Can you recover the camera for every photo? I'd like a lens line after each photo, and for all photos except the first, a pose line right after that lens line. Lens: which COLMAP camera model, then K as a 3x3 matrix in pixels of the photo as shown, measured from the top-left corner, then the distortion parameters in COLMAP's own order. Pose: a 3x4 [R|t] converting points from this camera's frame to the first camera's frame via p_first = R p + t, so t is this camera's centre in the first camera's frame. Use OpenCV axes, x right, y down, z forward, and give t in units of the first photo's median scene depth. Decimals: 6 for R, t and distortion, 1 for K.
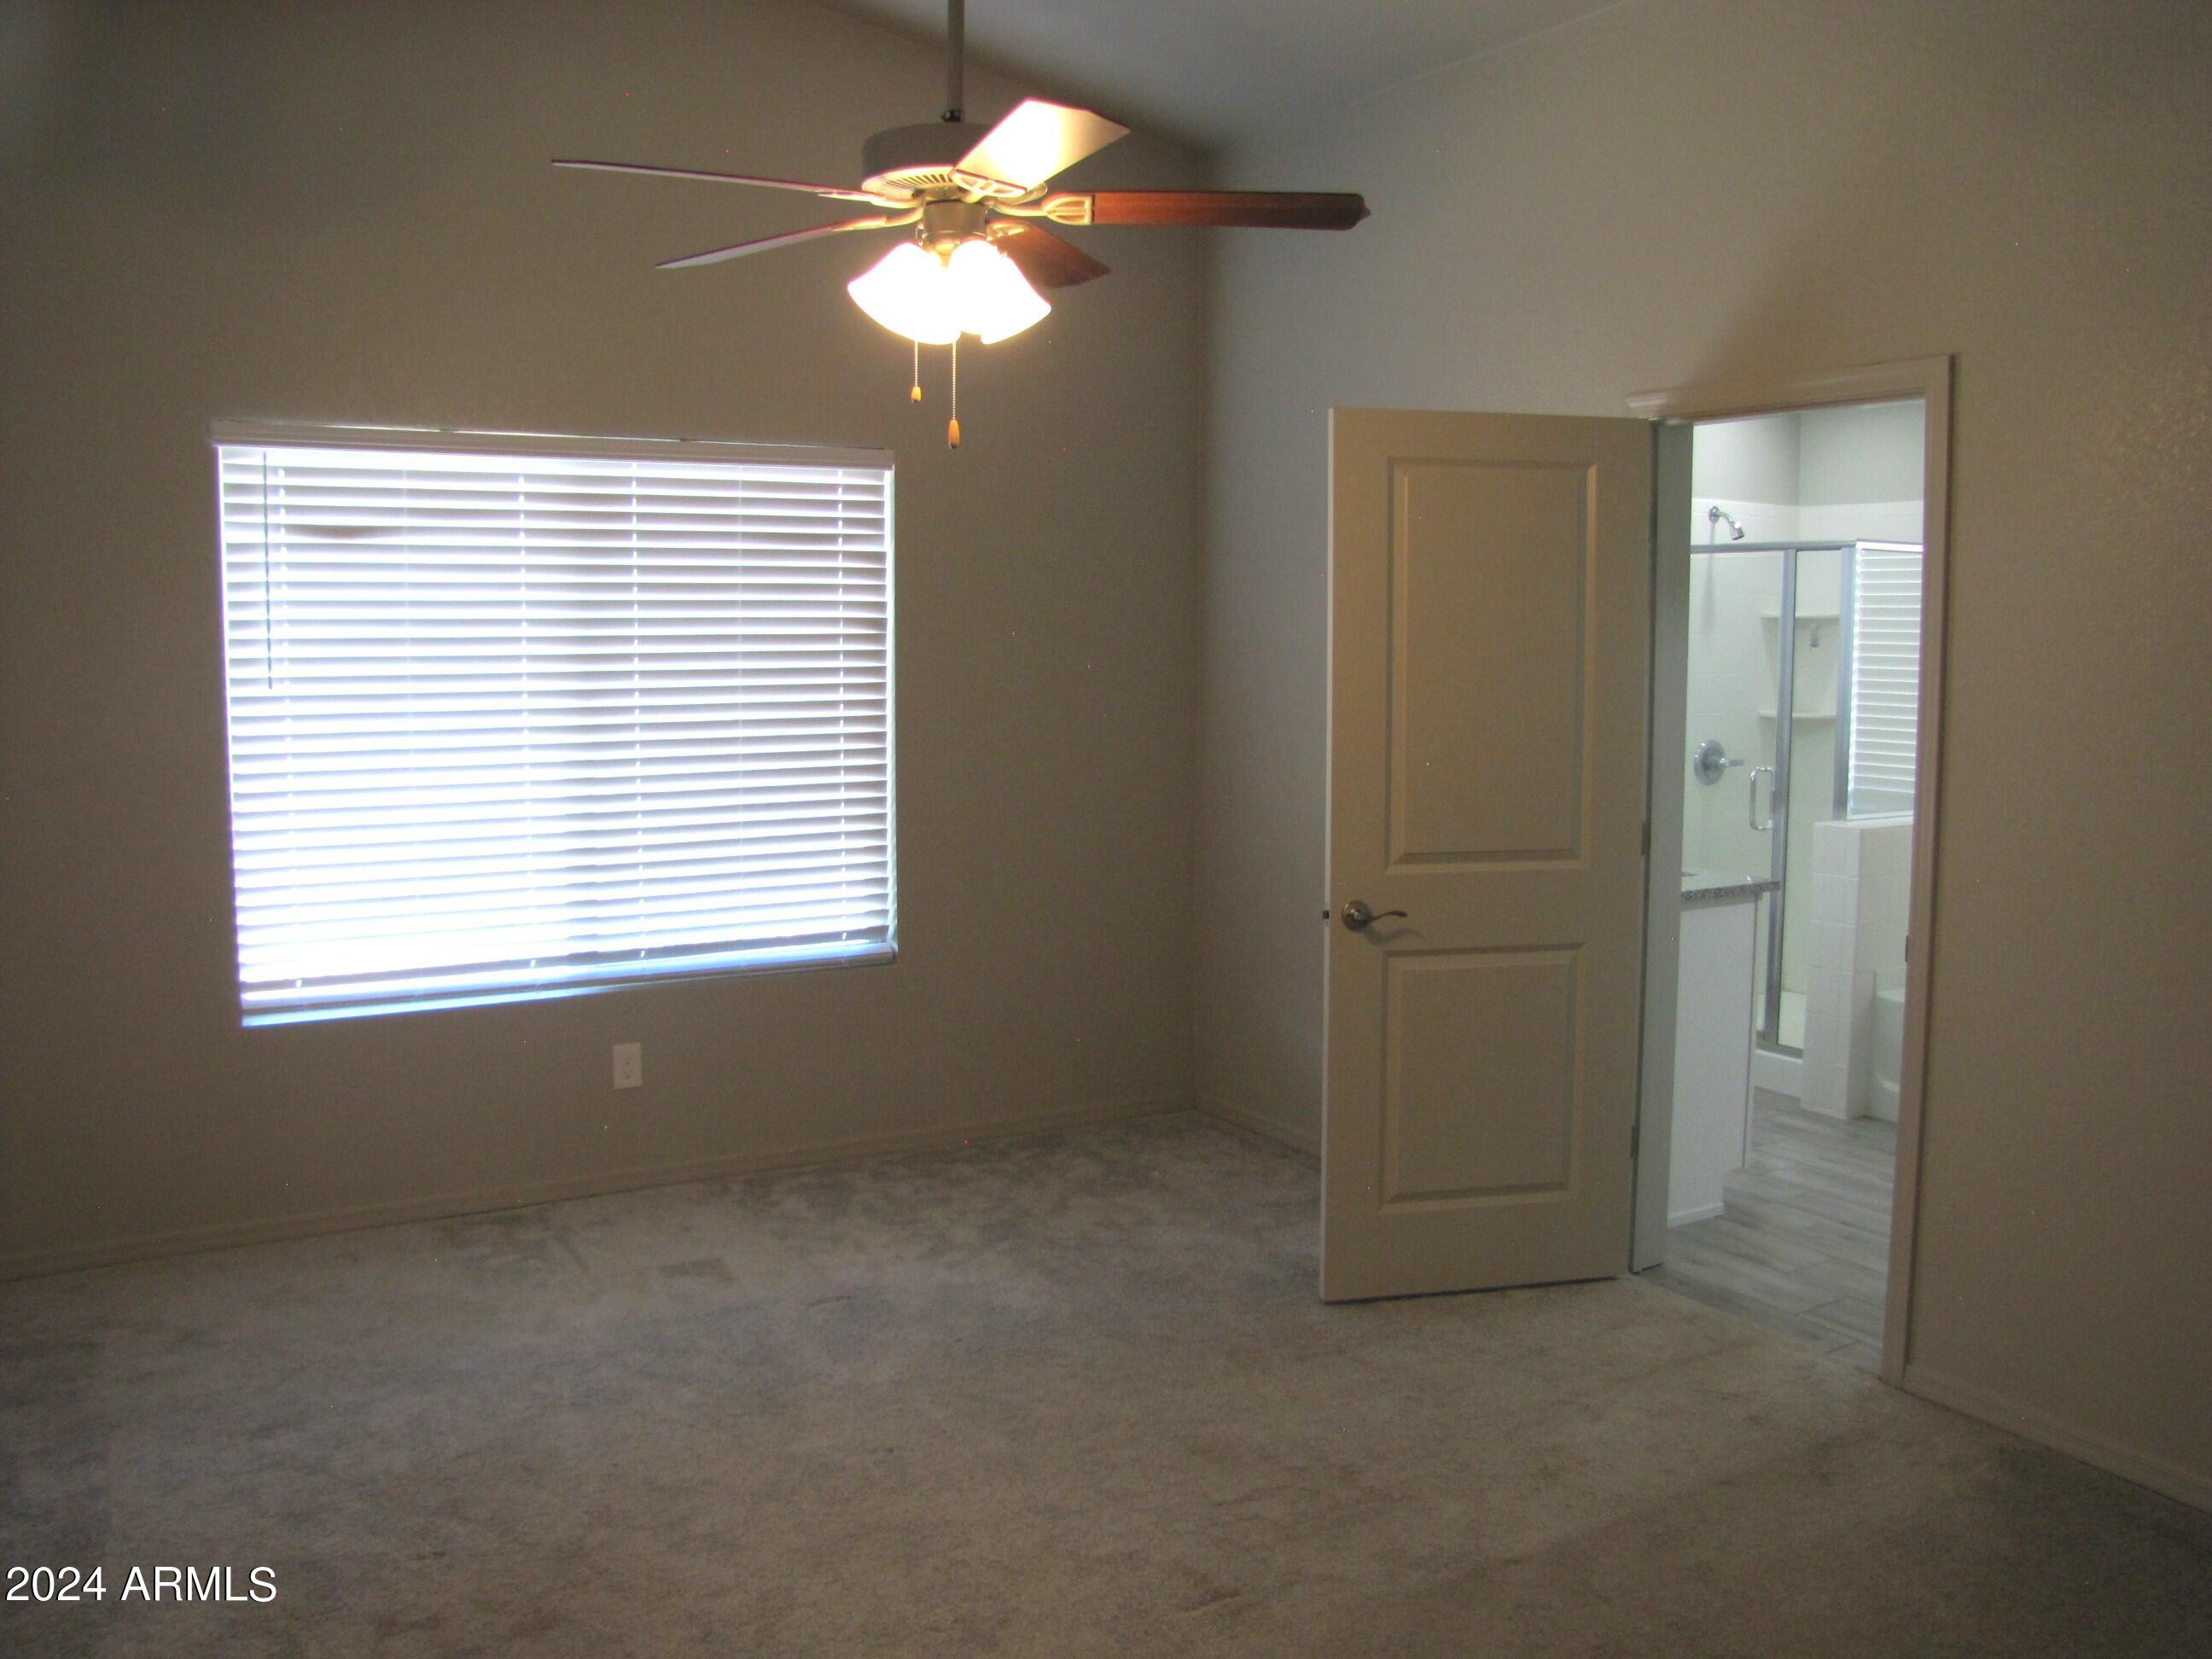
lens RADIAL K [[1849.2, 0, 1106.0], [0, 1849.2, 829.5], [0, 0, 1]] dist [-0.205184, 0.141488]
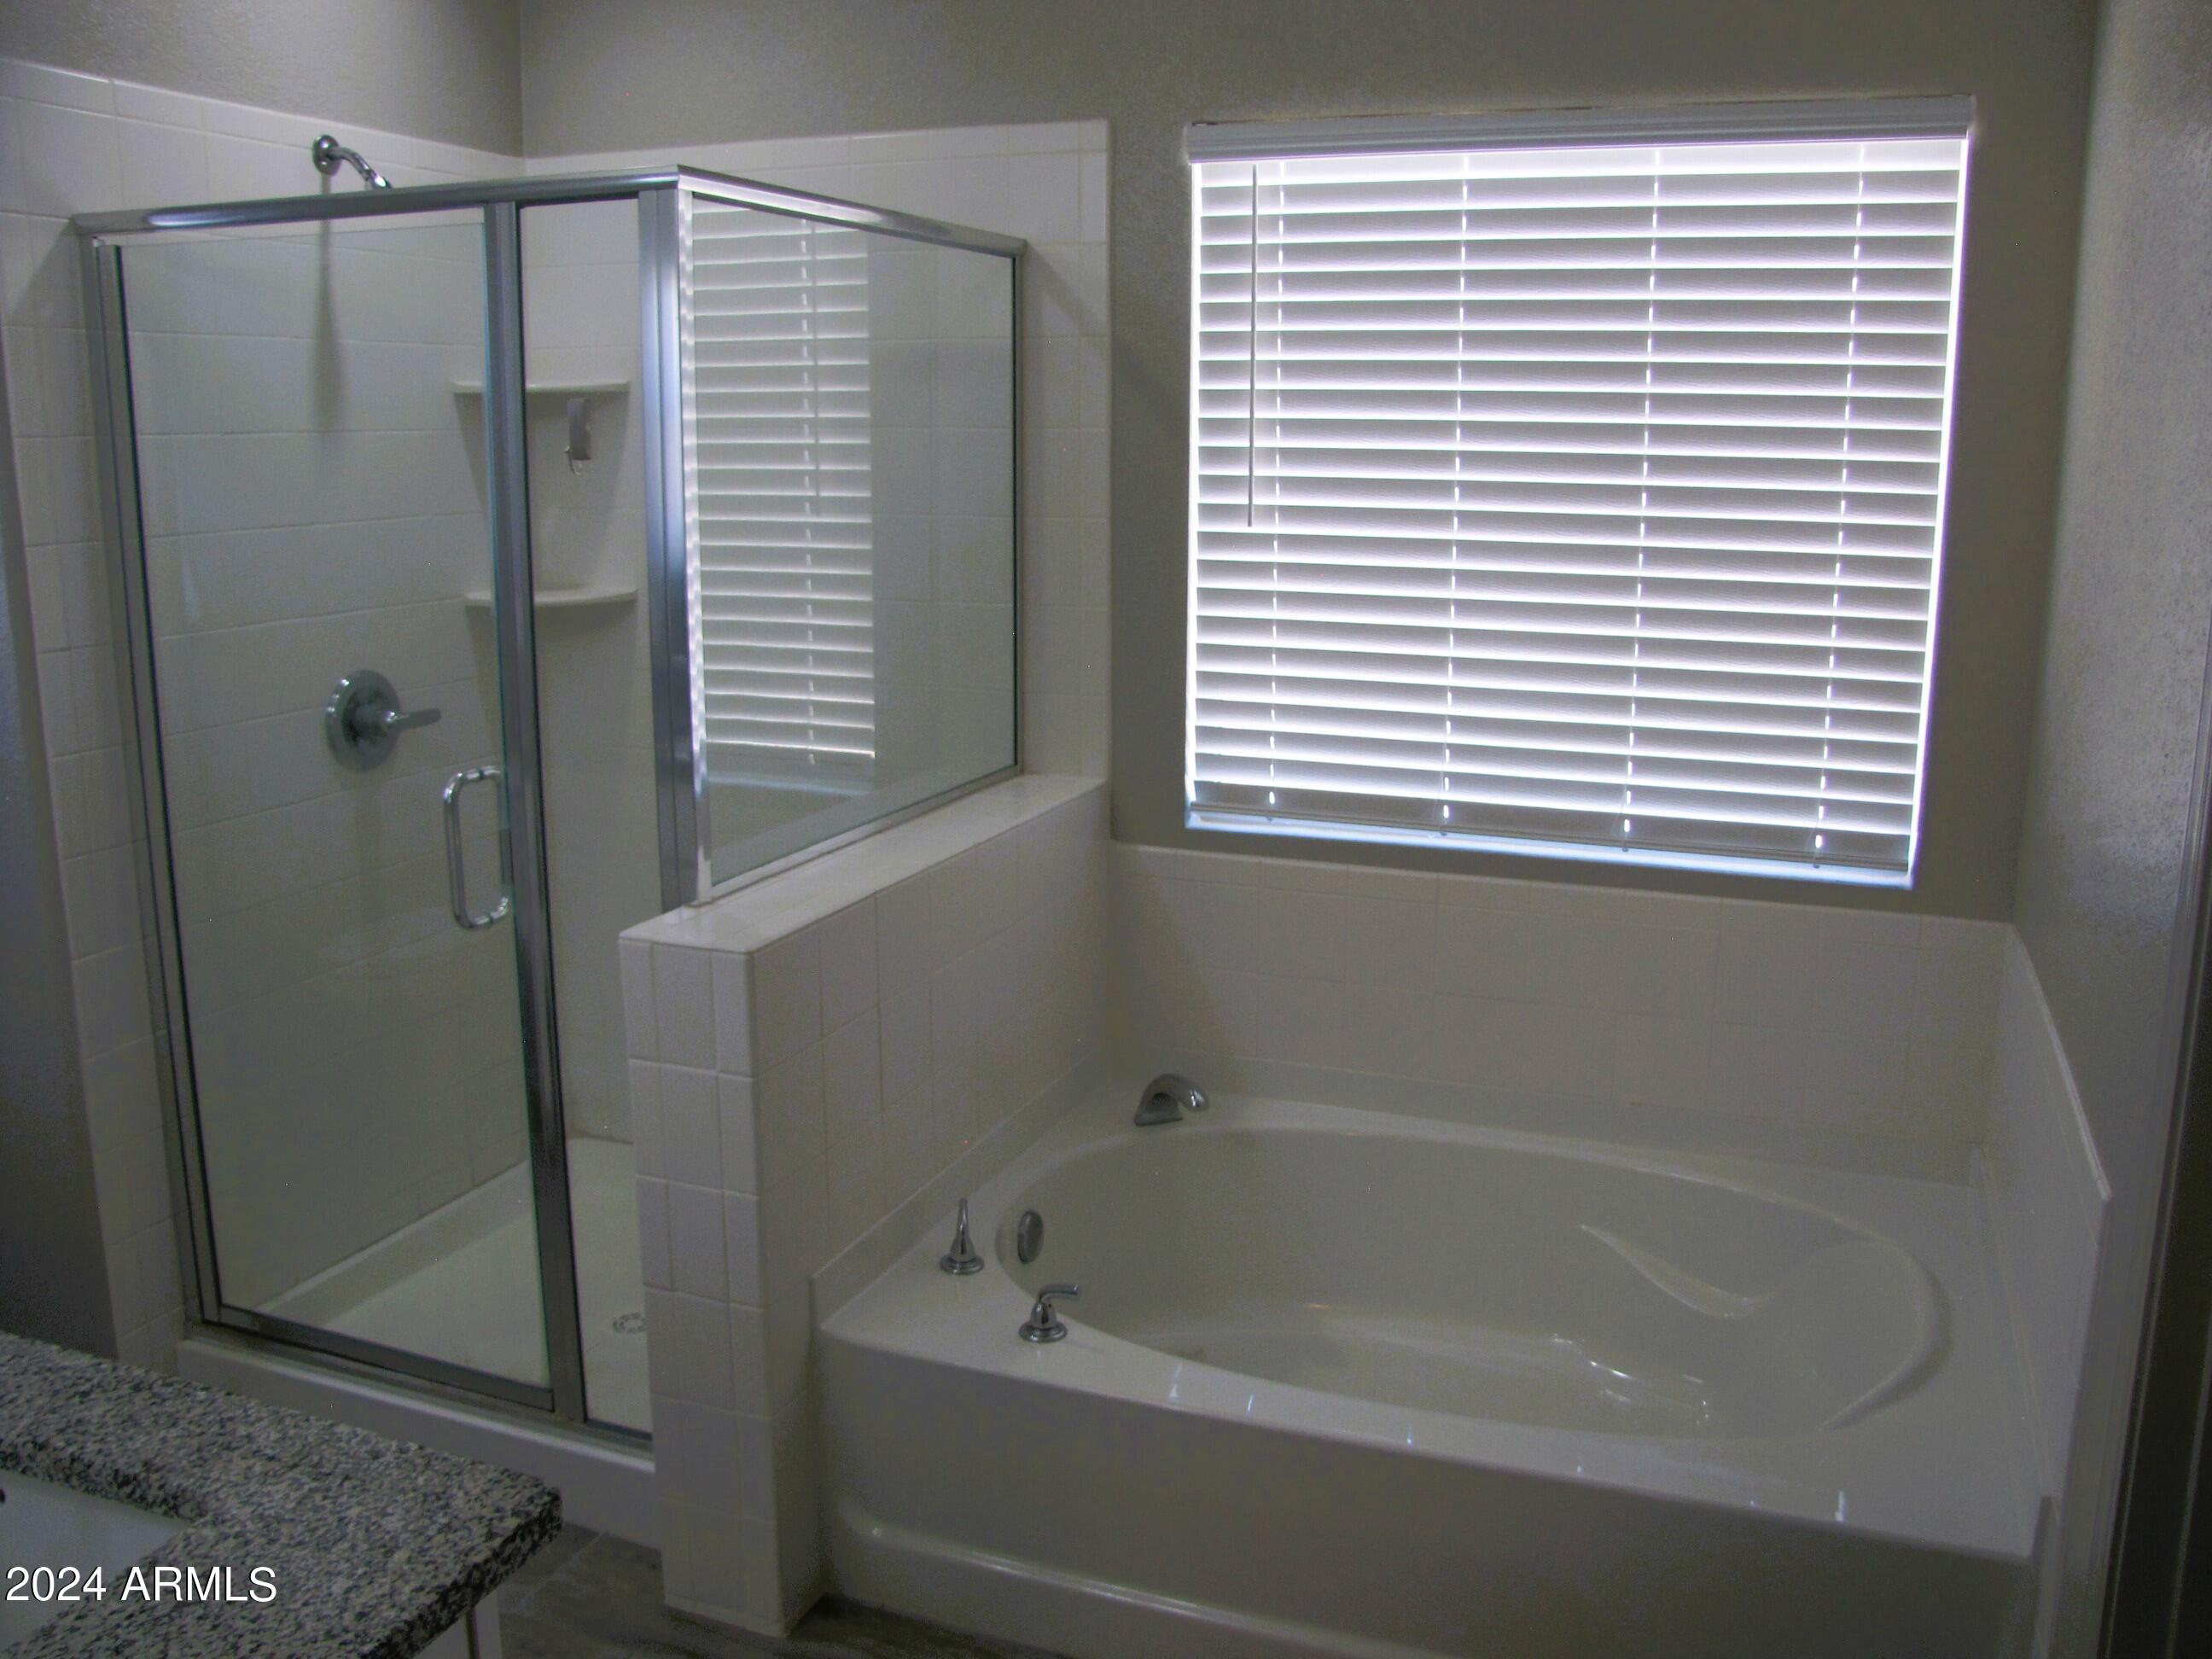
lens RADIAL K [[1849.2, 0, 1106.0], [0, 1849.2, 829.5], [0, 0, 1]] dist [-0.205184, 0.141488]
pose [[0.786116, -0.128253, 0.604626, 0.232248], [0.061660, 0.989627, 0.129752, -0.064280], [-0.614995, -0.064719, 0.785870, 0.601511]]
